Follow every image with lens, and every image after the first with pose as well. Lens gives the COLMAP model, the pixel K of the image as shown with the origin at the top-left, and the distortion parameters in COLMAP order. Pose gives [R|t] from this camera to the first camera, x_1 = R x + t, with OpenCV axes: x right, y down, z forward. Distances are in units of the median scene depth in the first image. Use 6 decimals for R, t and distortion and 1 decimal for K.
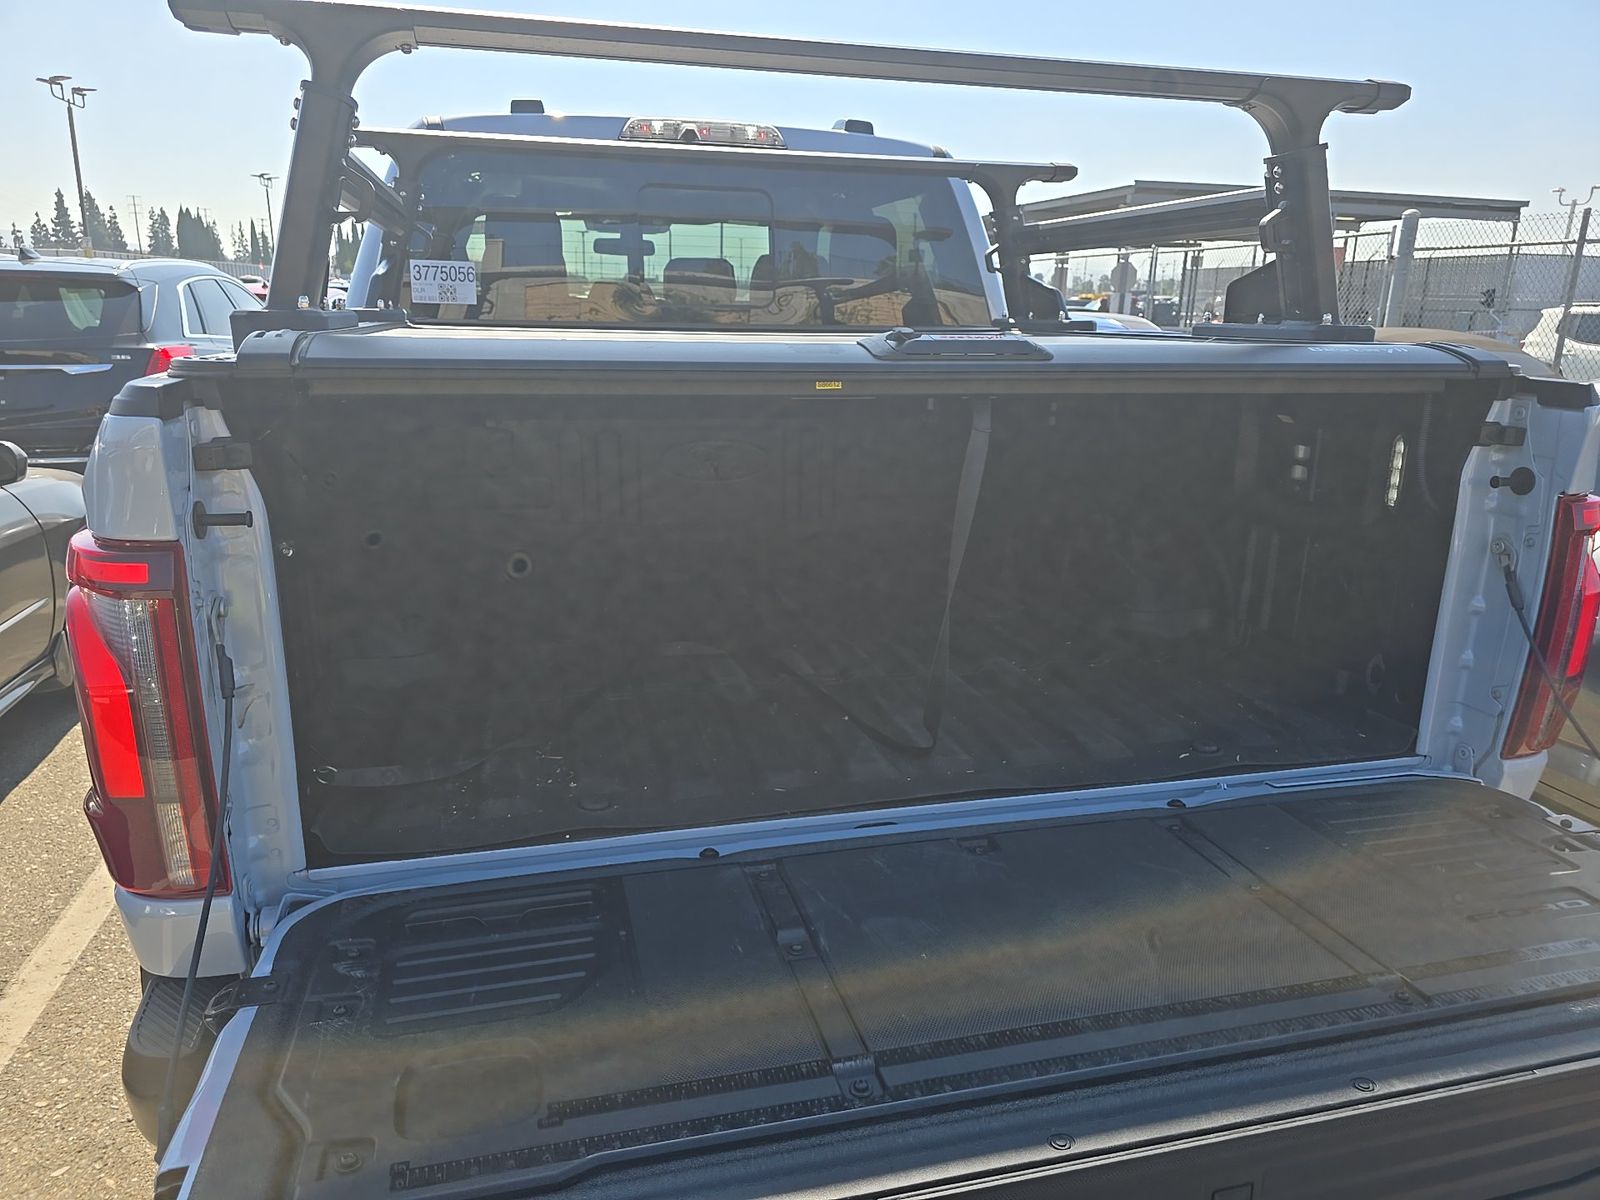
lens RADIAL K [[1088.1, 0, 795.8], [0, 1088.1, 590.1], [0, 0, 1]] dist [0.023304, -0.019363]
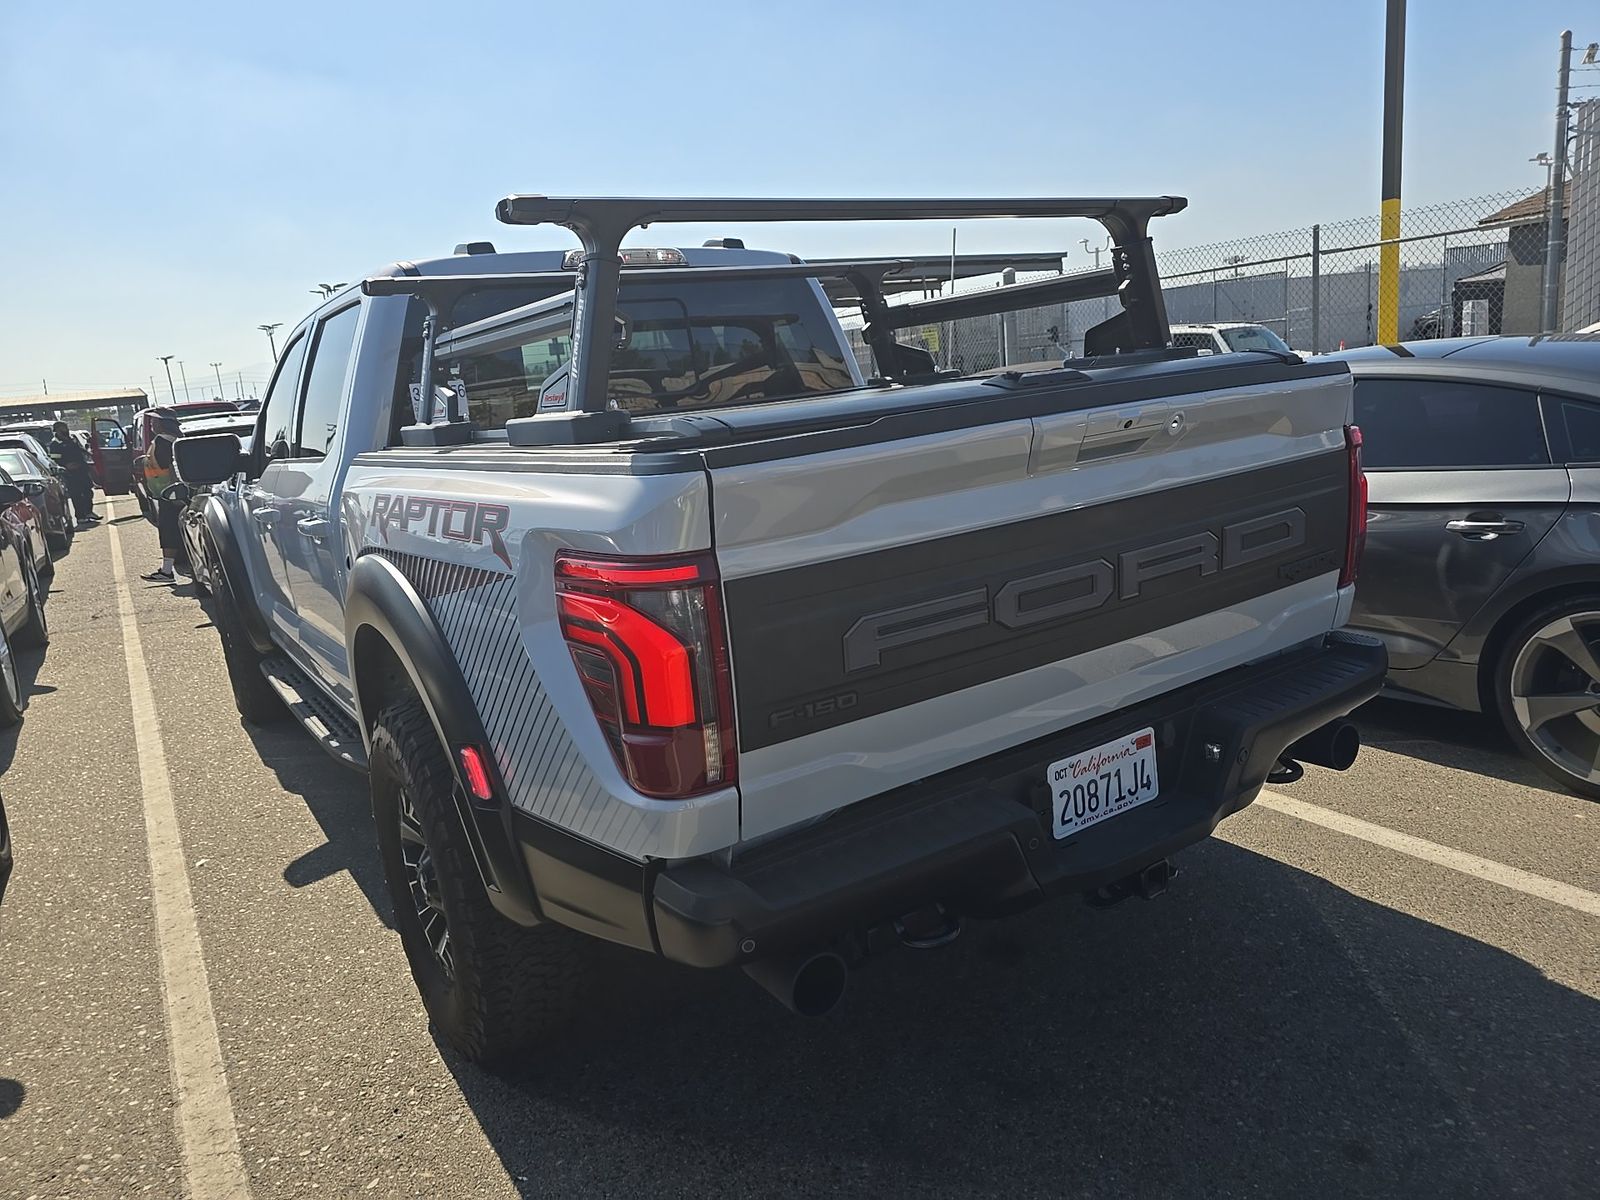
lens RADIAL K [[1080.5, 0, 792.3], [0, 1080.5, 599.9], [0, 0, 1]] dist [0.045195, -0.046037]
pose [[0.939606, -0.172521, 0.295597, -0.133416], [0.191328, 0.980877, -0.035694, 0.015341], [-0.283786, 0.090094, 0.954646, -0.073991]]
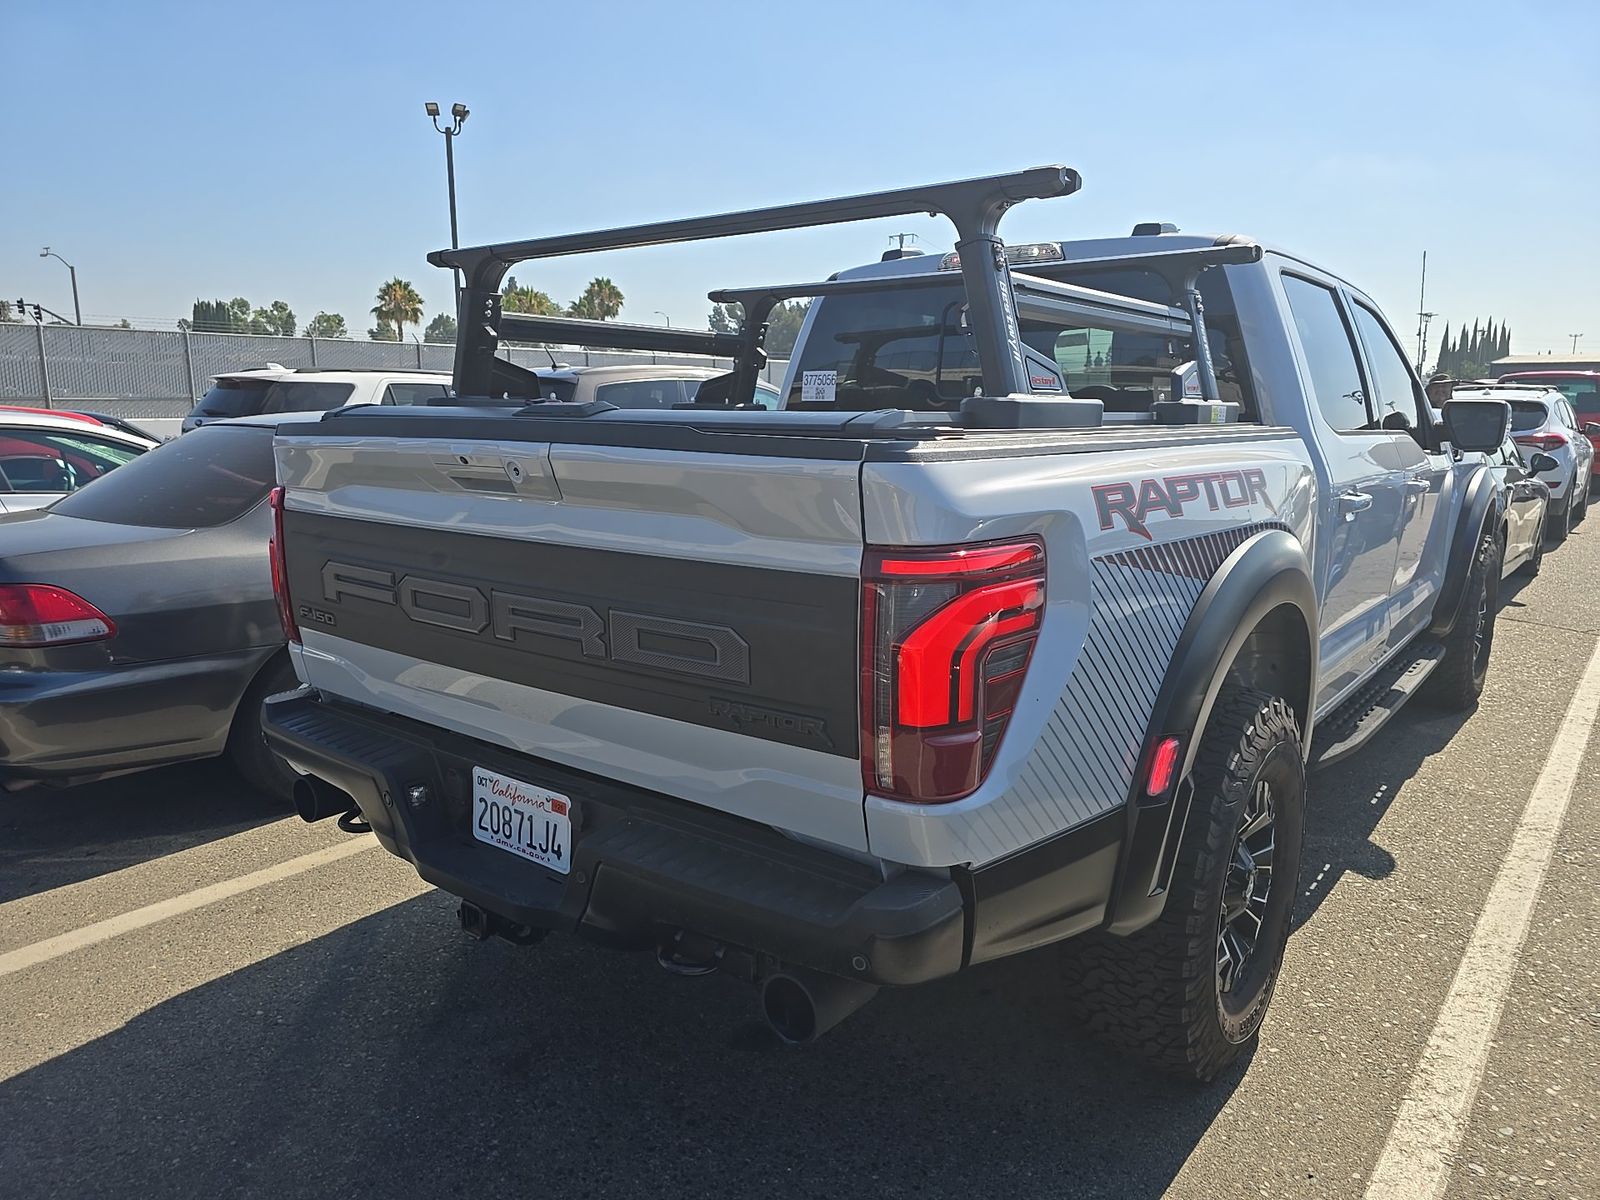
lens RADIAL K [[1088.1, 0, 795.8], [0, 1088.1, 590.1], [0, 0, 1]] dist [0.023304, -0.019363]
pose [[0.608703, 0.114966, -0.785025, 0.302908], [-0.191718, 0.981438, -0.004926, -0.004063], [0.769887, 0.153502, 0.619445, 0.056279]]
